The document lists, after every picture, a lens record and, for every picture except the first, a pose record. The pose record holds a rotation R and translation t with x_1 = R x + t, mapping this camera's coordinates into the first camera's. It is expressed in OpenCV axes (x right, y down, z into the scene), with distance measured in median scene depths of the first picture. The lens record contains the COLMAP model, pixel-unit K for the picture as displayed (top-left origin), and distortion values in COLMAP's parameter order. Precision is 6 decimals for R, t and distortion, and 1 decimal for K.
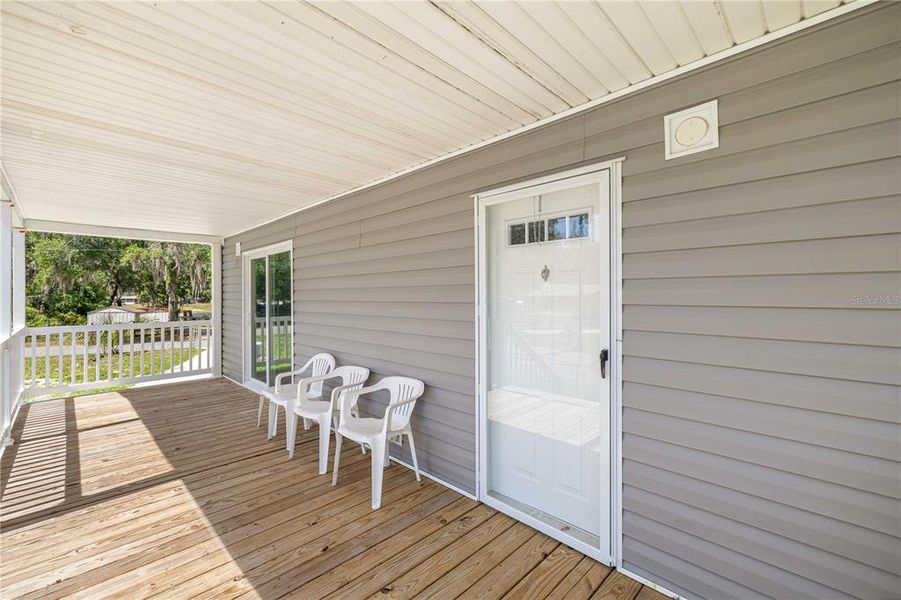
lens RADIAL K [[379.8, 0, 448.7], [0, 379.8, 294.5], [0, 0, 1]] dist [0.000976, 0.000145]
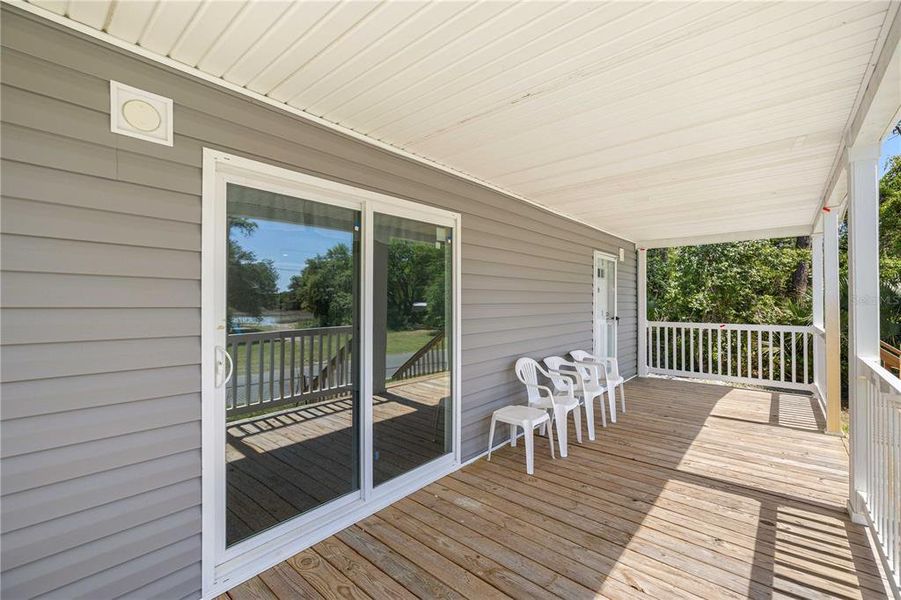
lens RADIAL K [[384.9, 0, 450.5], [0, 384.9, 300.0], [0, 0, 1]] dist [0.027159, 0.000094]
pose [[-0.067966, -0.001220, 0.997687, -1.761300], [-0.006623, 0.999978, 0.000772, 0.012687], [-0.997666, -0.006555, -0.067973, 1.713390]]
